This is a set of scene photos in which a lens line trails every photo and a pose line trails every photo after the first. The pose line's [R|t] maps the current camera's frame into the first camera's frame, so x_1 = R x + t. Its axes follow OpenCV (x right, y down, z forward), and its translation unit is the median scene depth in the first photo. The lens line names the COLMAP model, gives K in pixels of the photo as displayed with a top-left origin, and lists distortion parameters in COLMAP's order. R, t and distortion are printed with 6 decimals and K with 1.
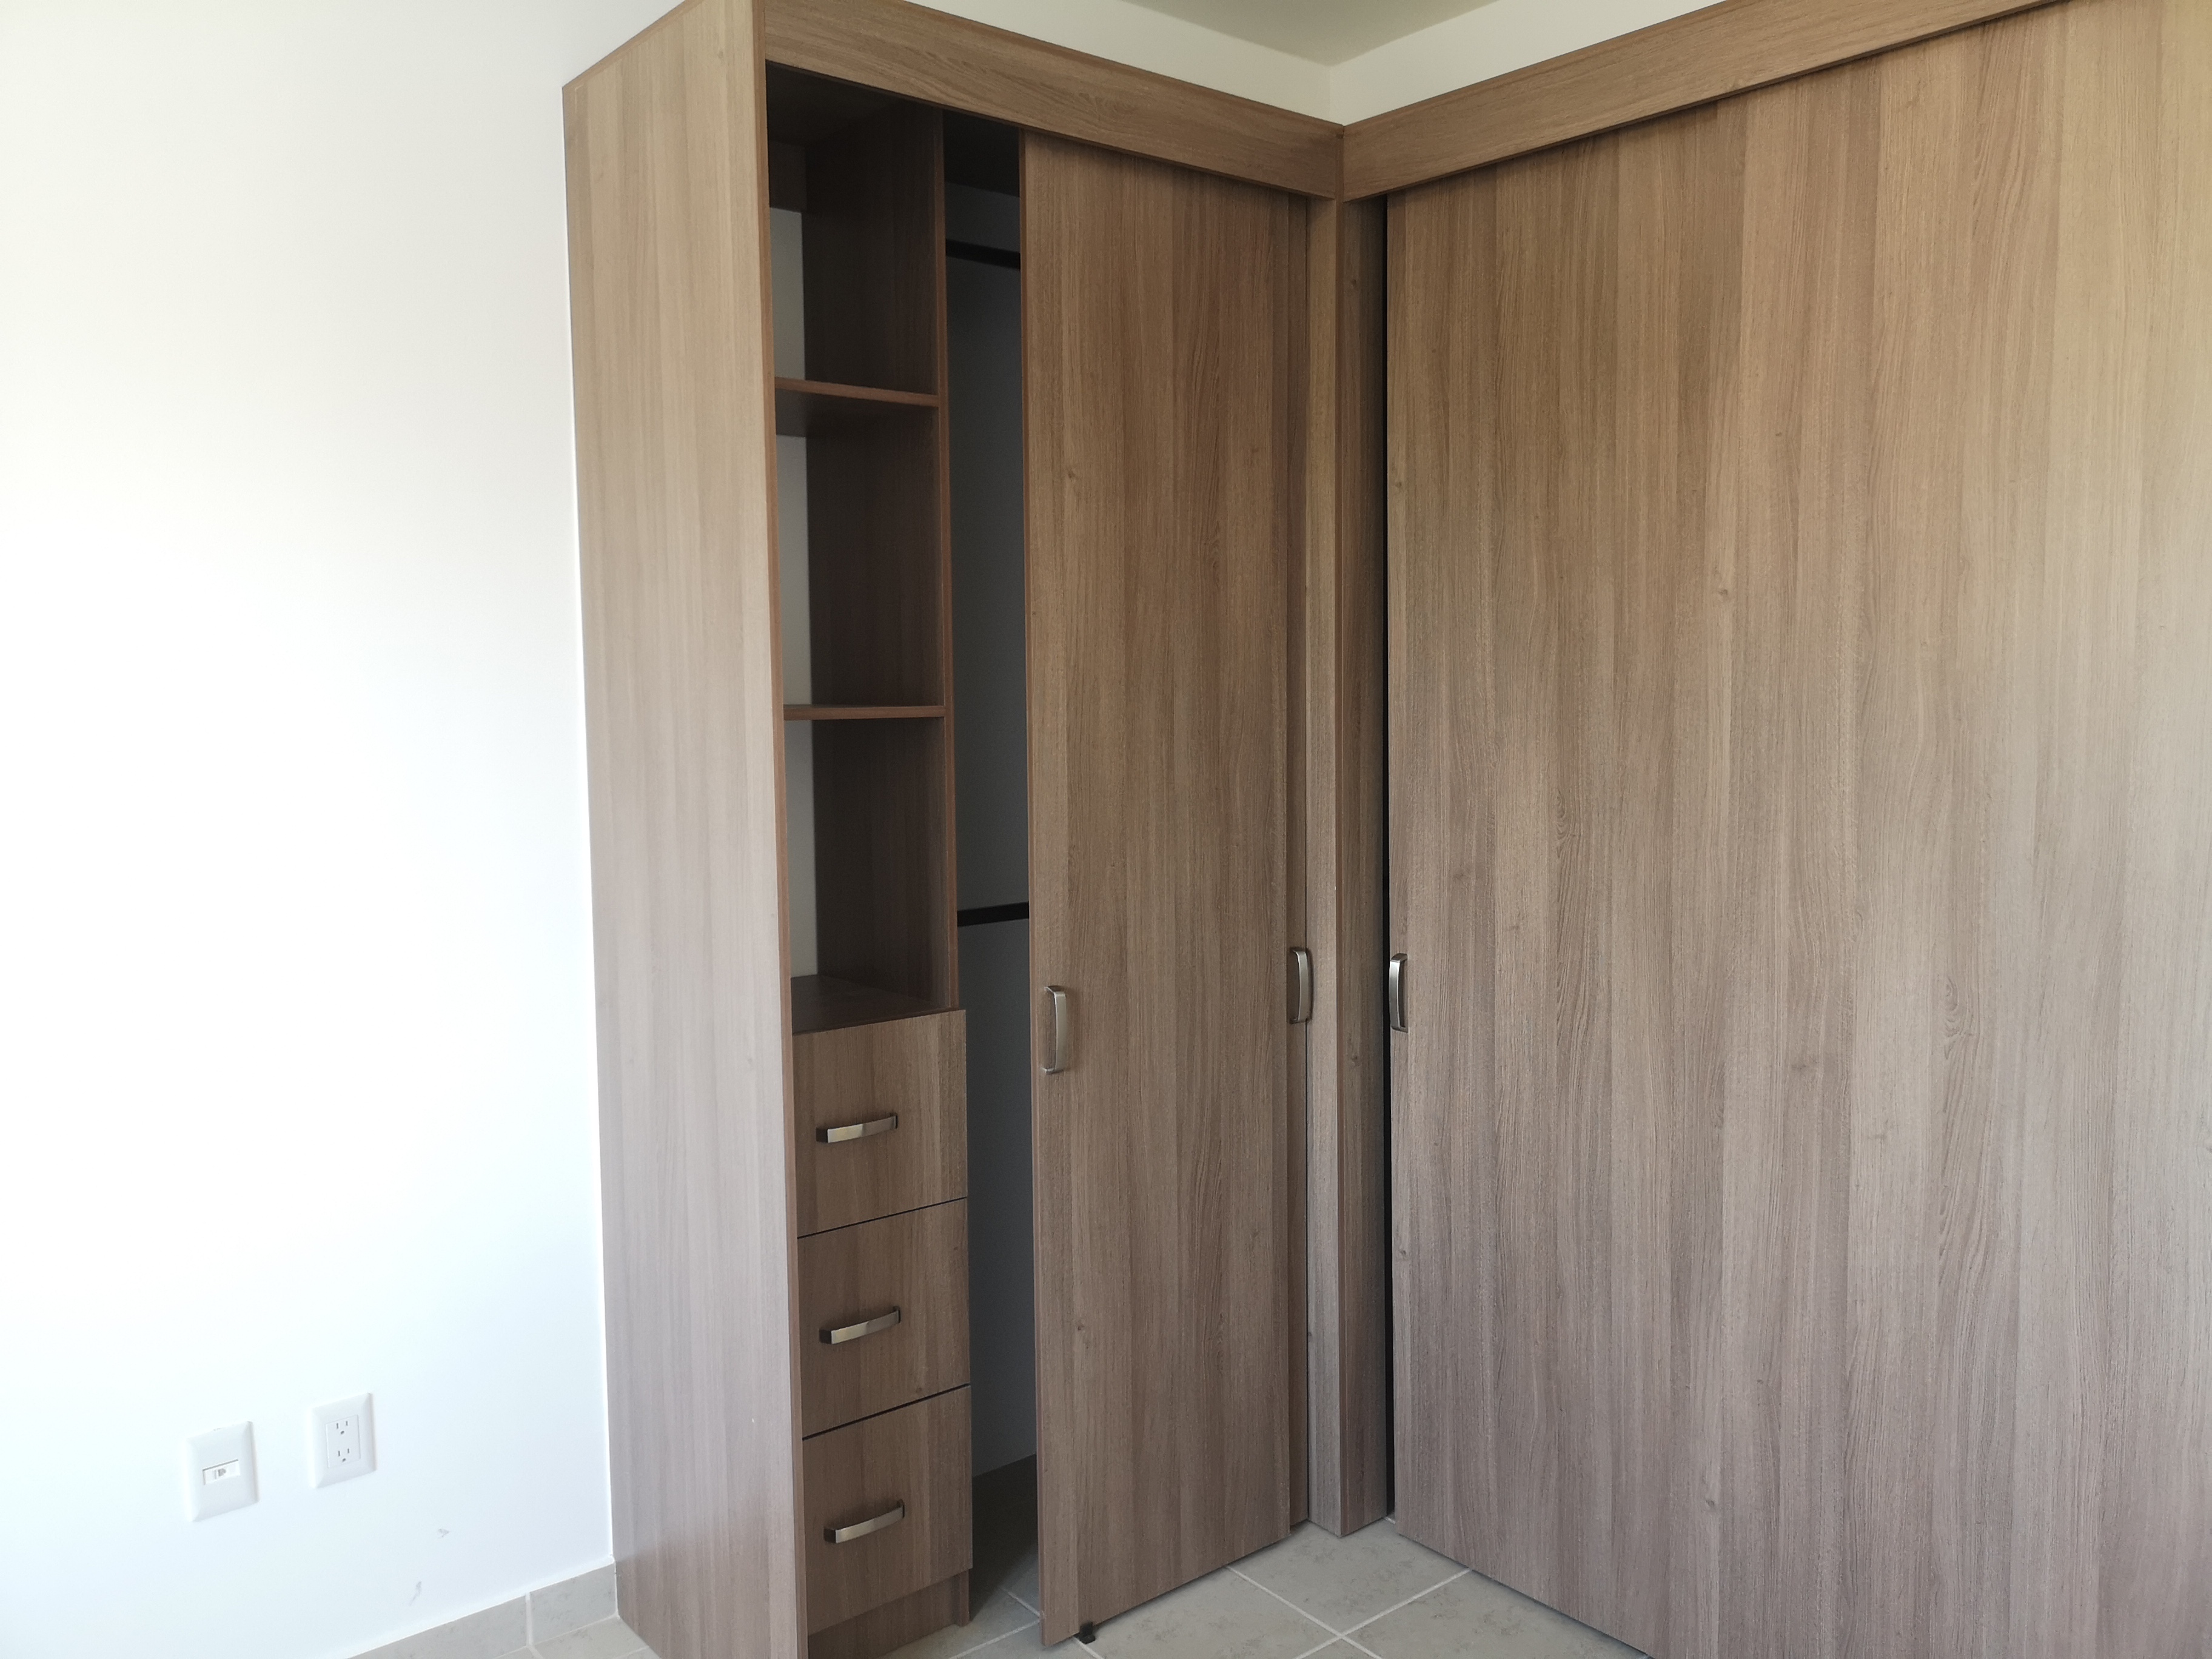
lens RADIAL K [[1865.2, 0, 1033.0], [0, 1865.2, 844.9], [0, 0, 1]] dist [0.008644, 0.012871]
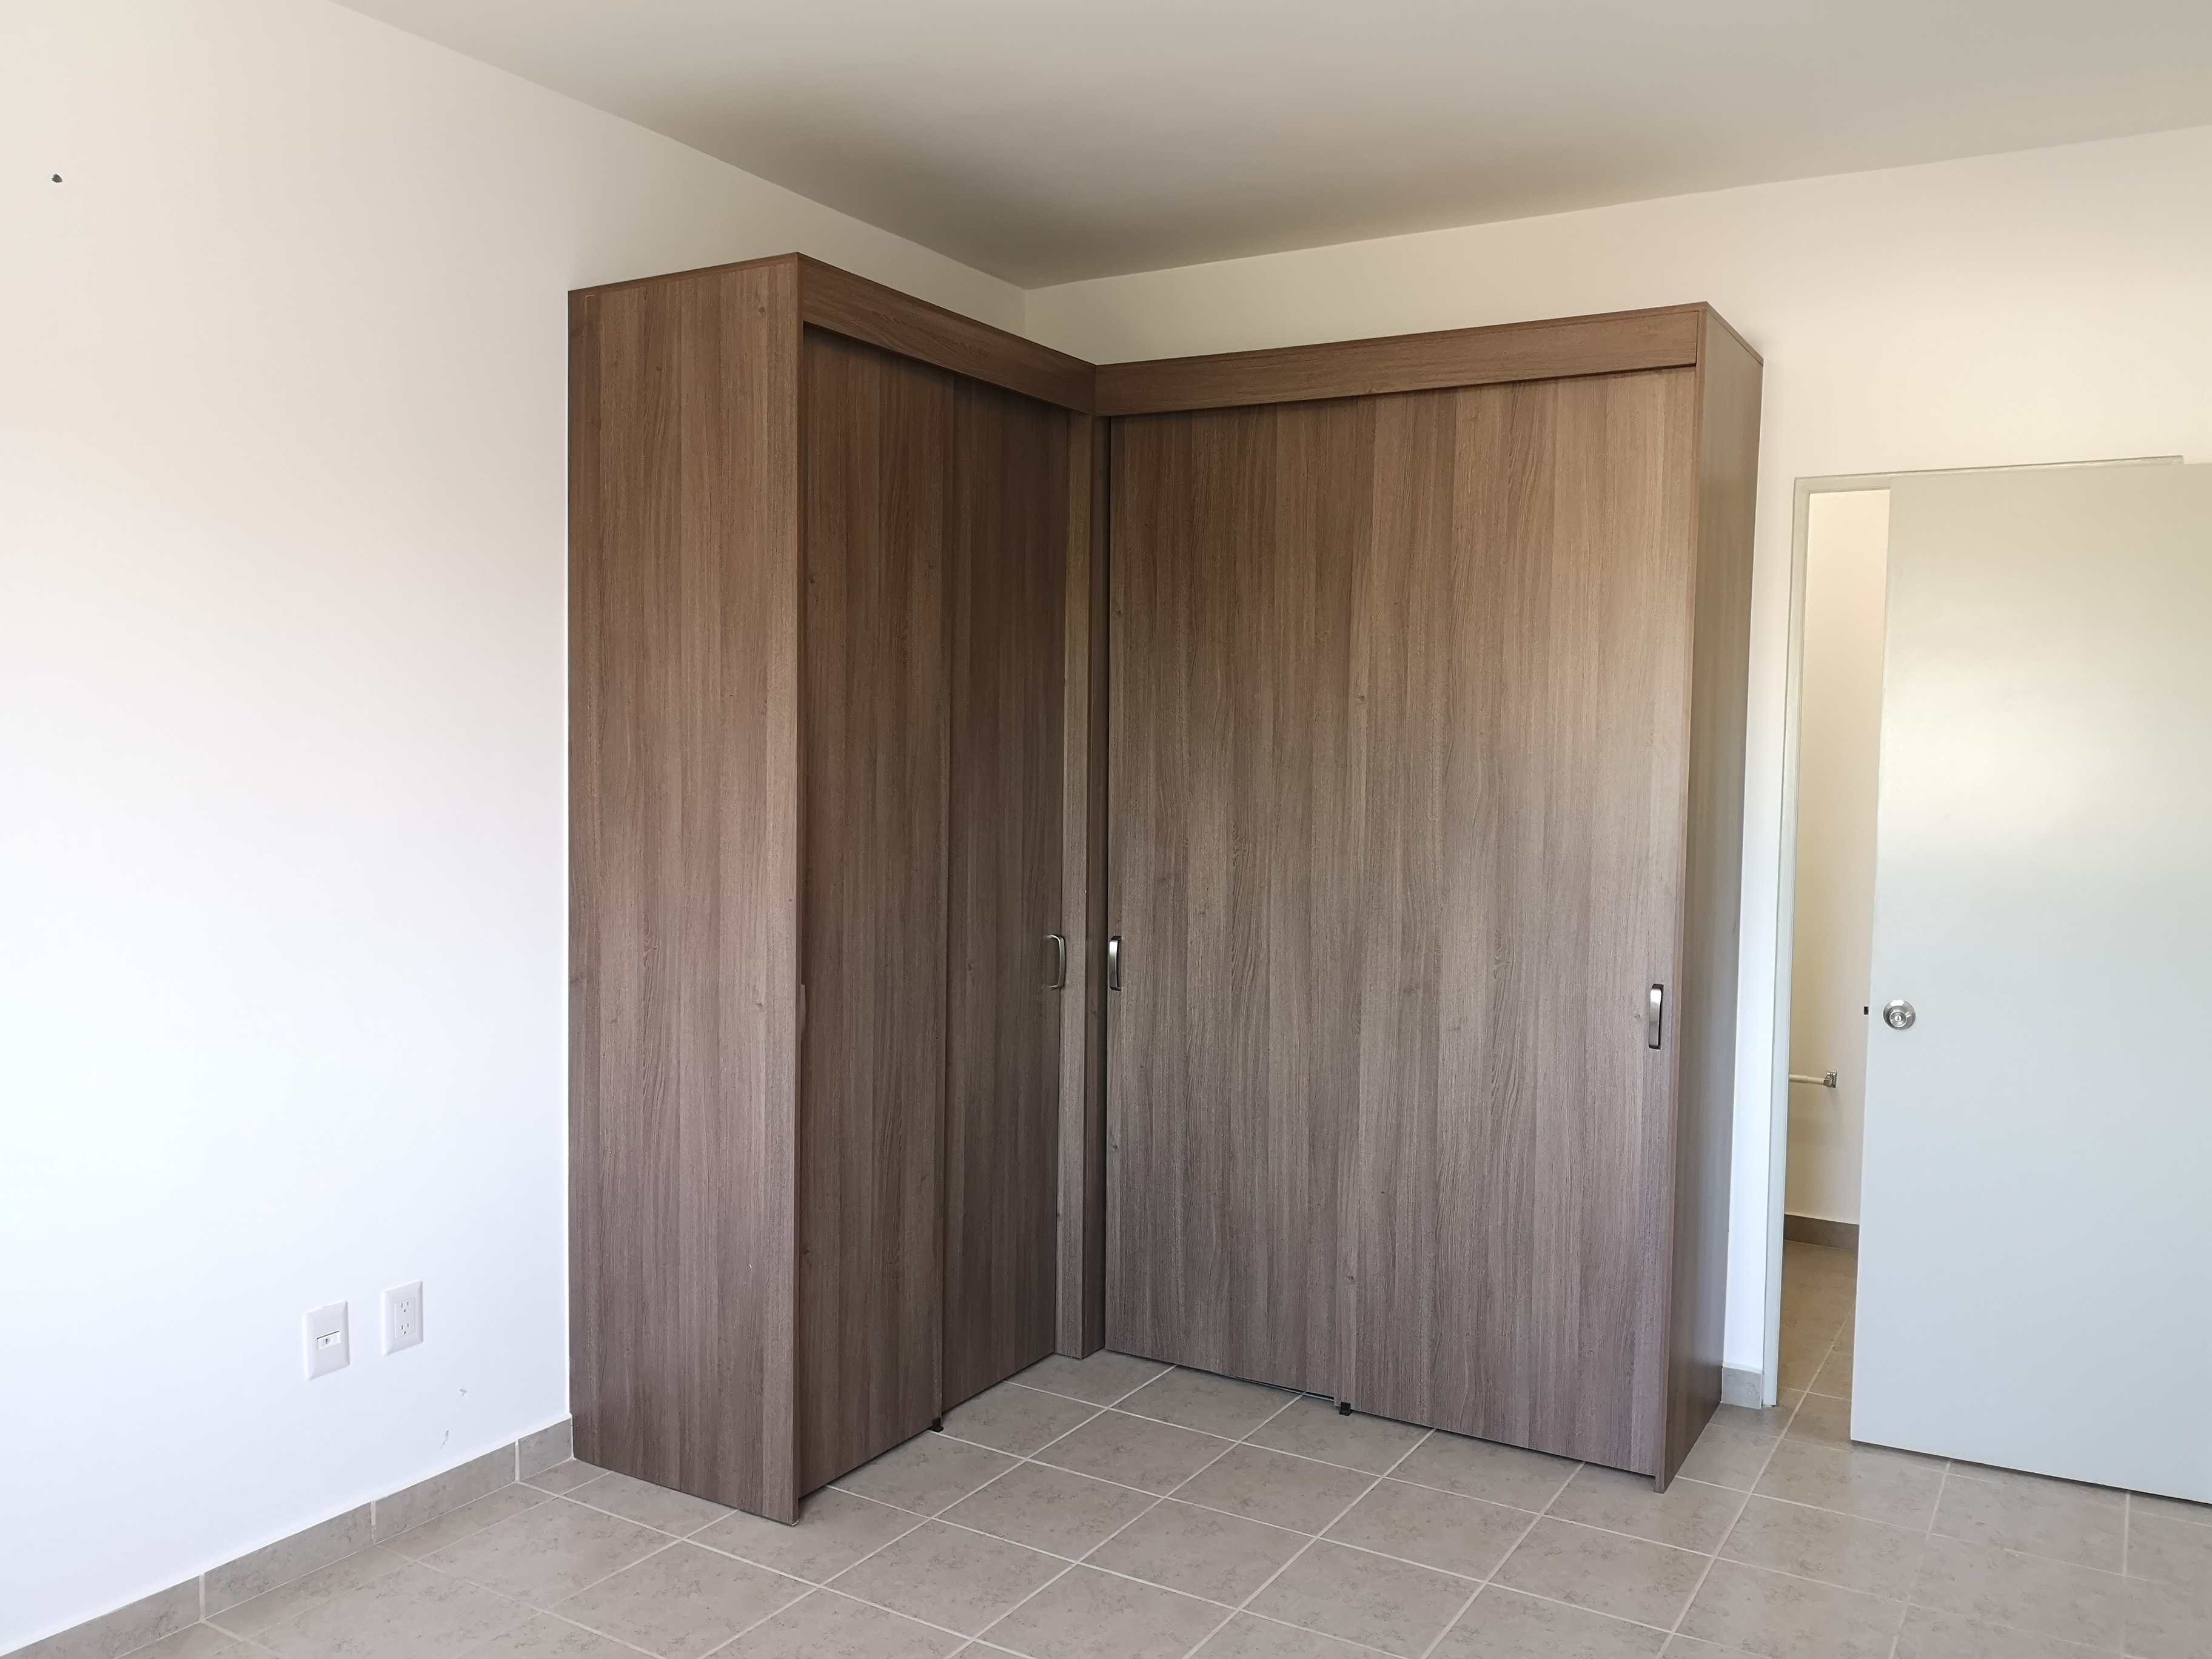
lens RADIAL K [[1739.5, 0, 1106.0], [0, 1739.5, 829.5], [0, 0, 1]] dist [0.038799, -0.086307]
pose [[0.934592, 0.007991, 0.355631, -0.370595], [0.005994, 0.999252, -0.038206, 0.035252], [-0.355670, 0.037839, 0.933845, -0.324389]]
